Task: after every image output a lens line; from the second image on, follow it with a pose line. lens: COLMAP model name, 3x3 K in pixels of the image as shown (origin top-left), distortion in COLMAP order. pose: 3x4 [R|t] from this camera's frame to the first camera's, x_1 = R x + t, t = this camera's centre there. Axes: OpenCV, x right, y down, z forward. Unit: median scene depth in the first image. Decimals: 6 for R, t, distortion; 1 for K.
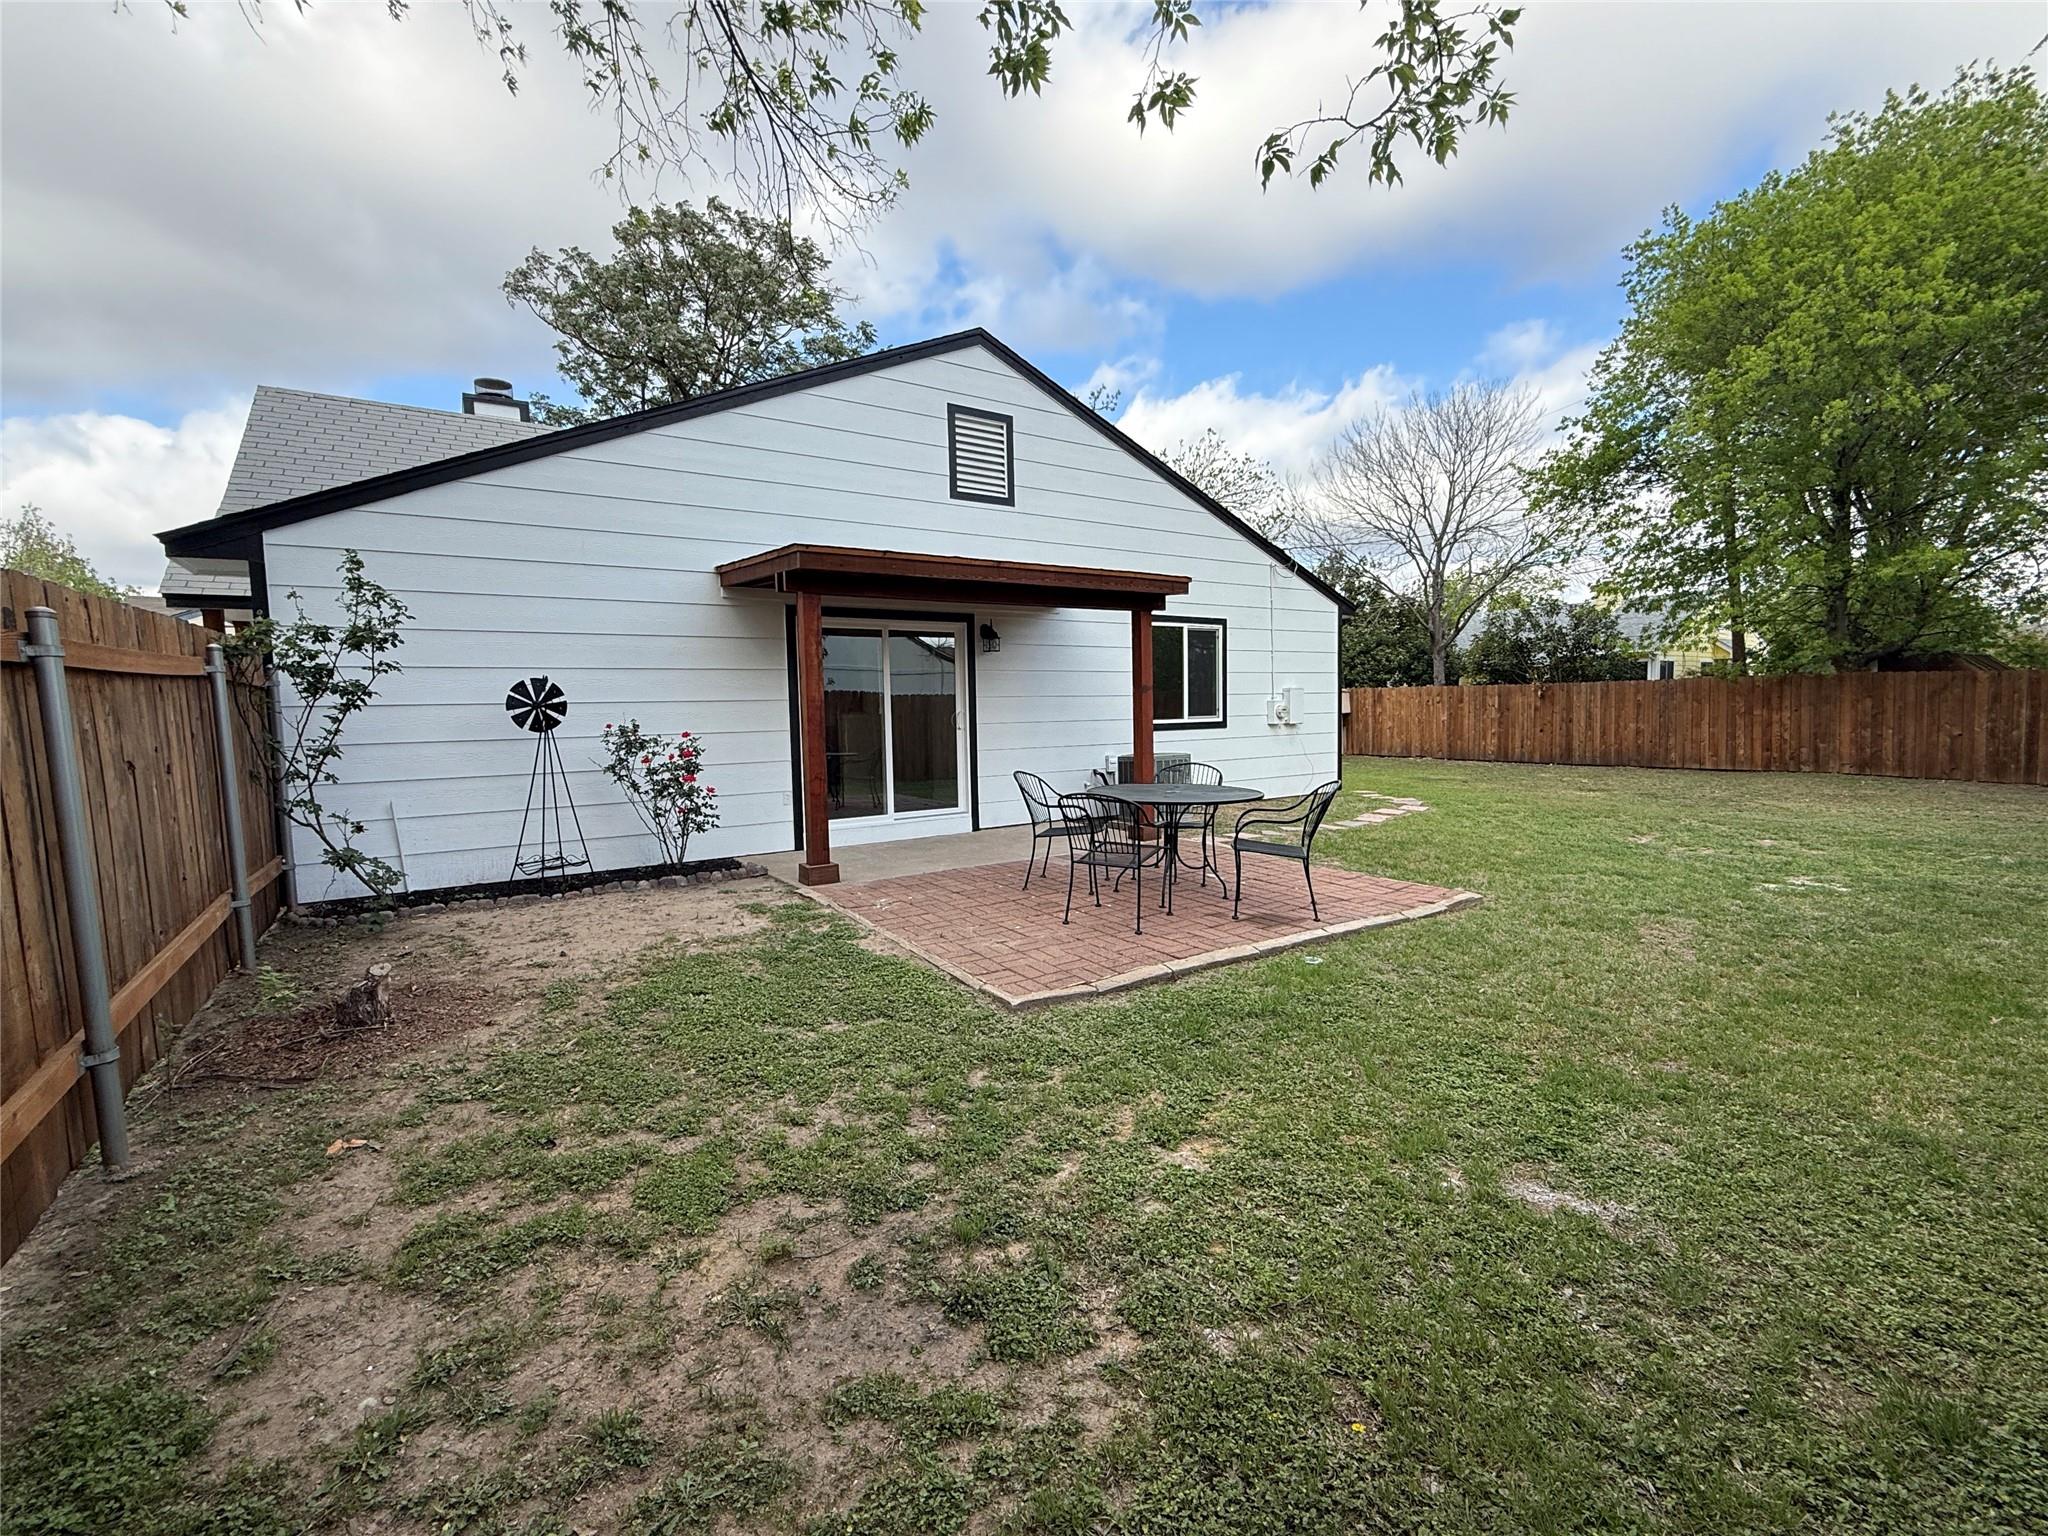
lens RADIAL K [[888.9, 0, 1055.6], [0, 888.9, 780.7], [0, 0, 1]] dist [0.003472, 0.000262]
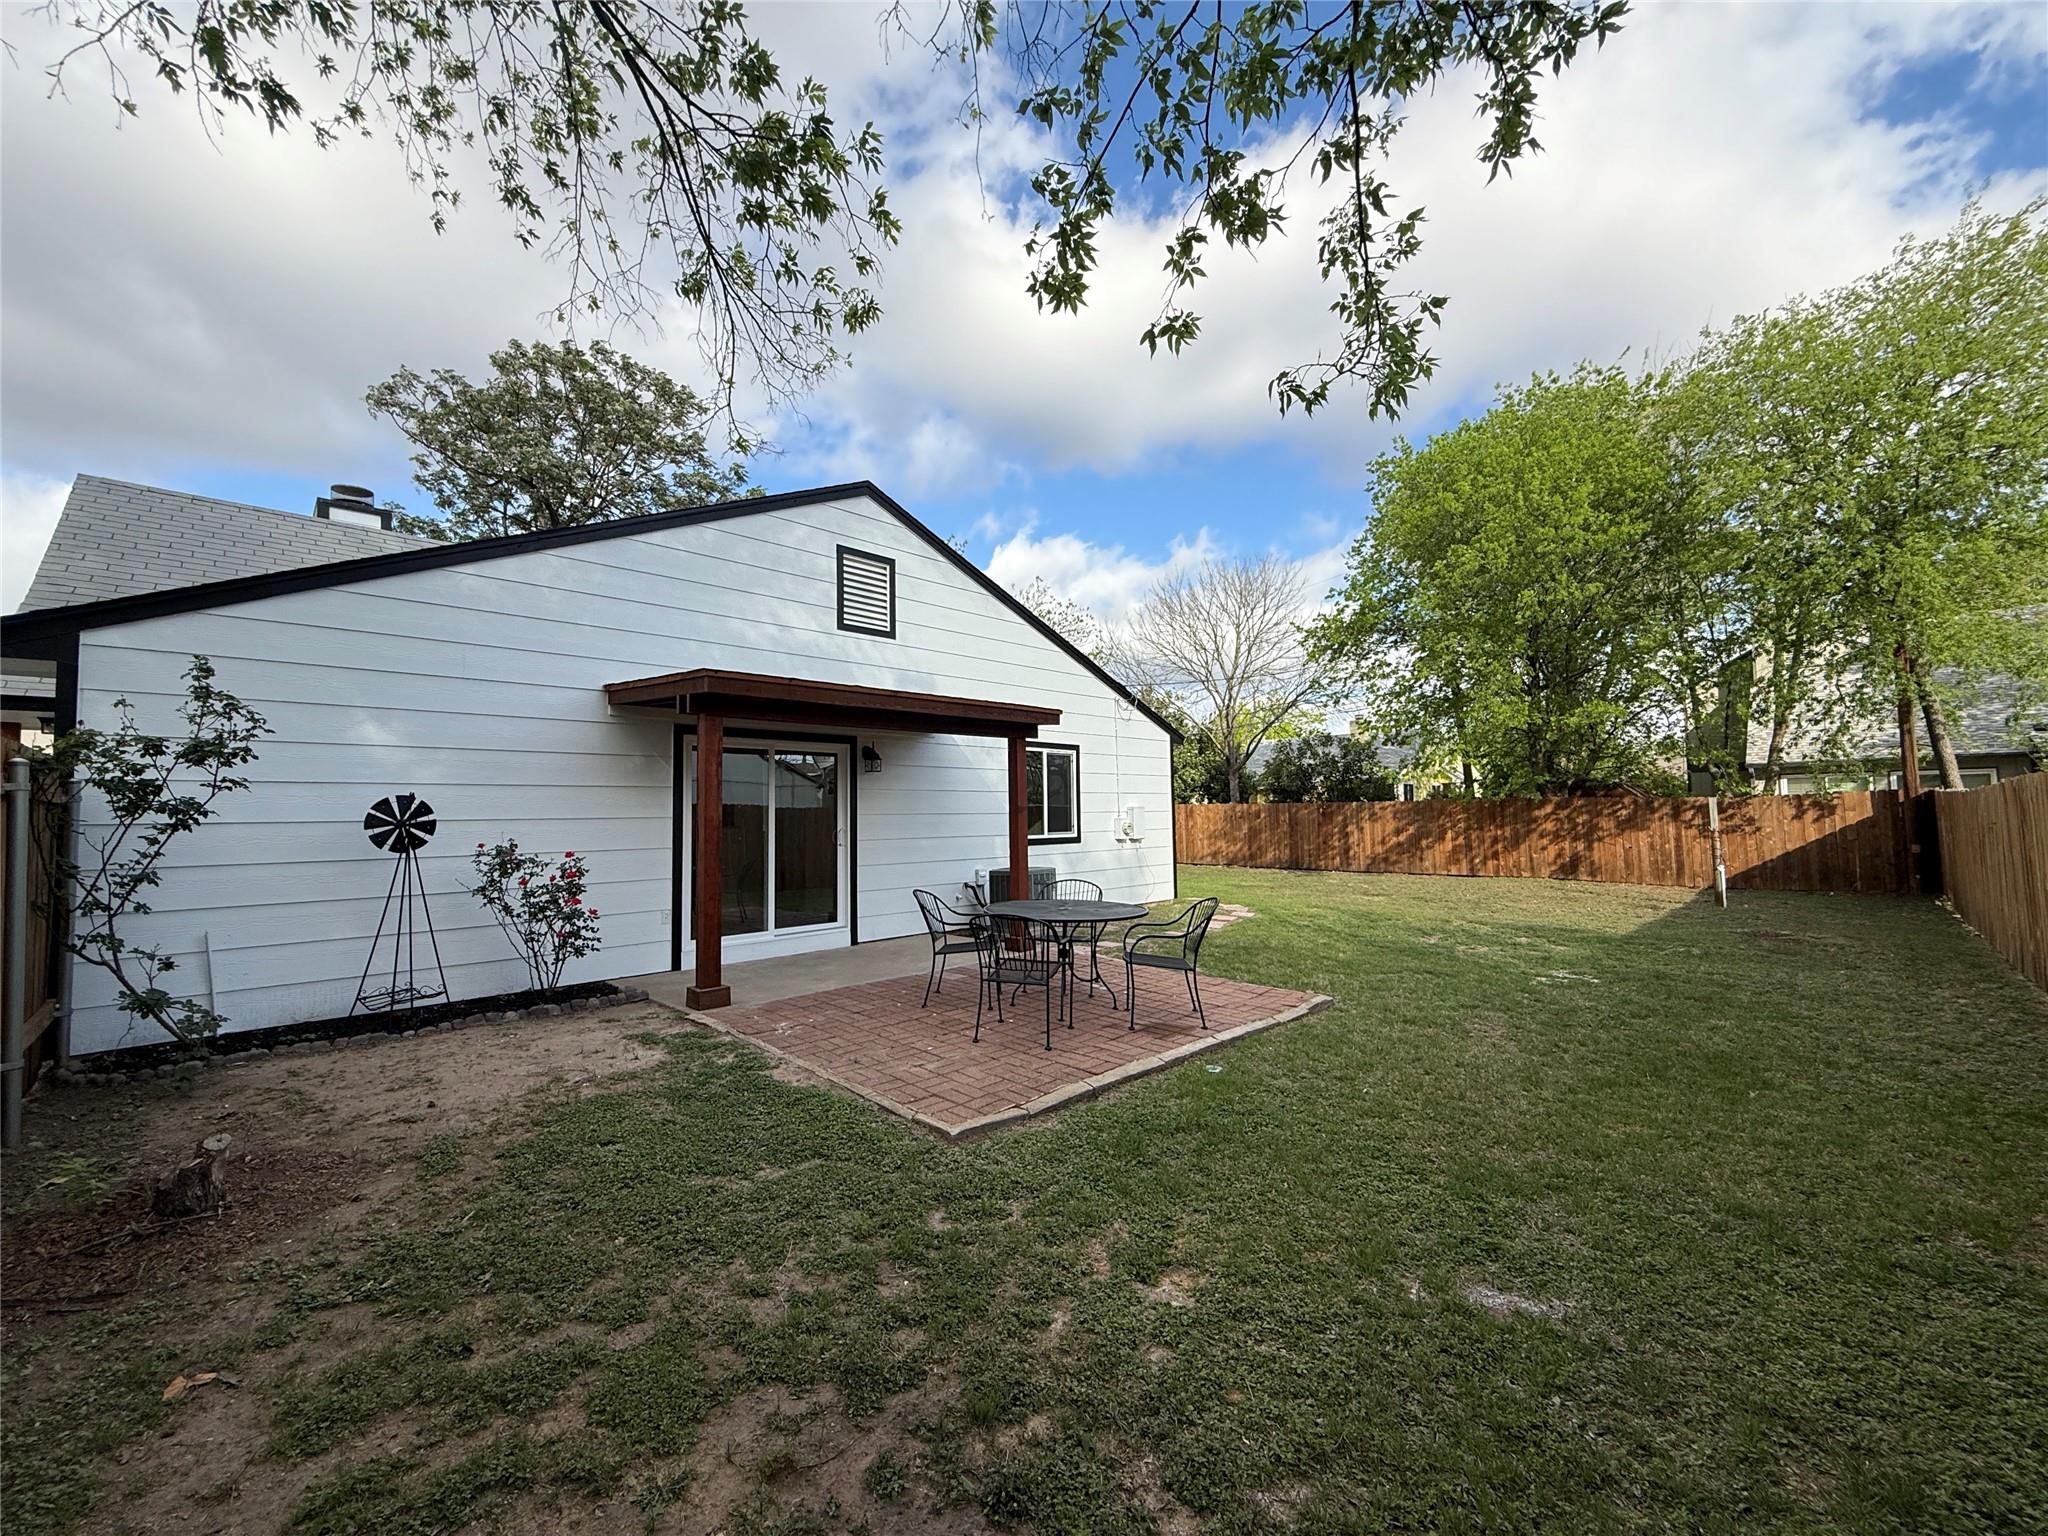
lens RADIAL K [[815.0, 0, 1020.6], [0, 815.0, 774.7], [0, 0, 1]] dist [0.001577, 0.000005]
pose [[0.981168, 0.017136, 0.192394, -0.121412], [0.007387, 0.991999, -0.126026, -0.025864], [-0.193014, 0.125073, 0.973192, 0.033975]]
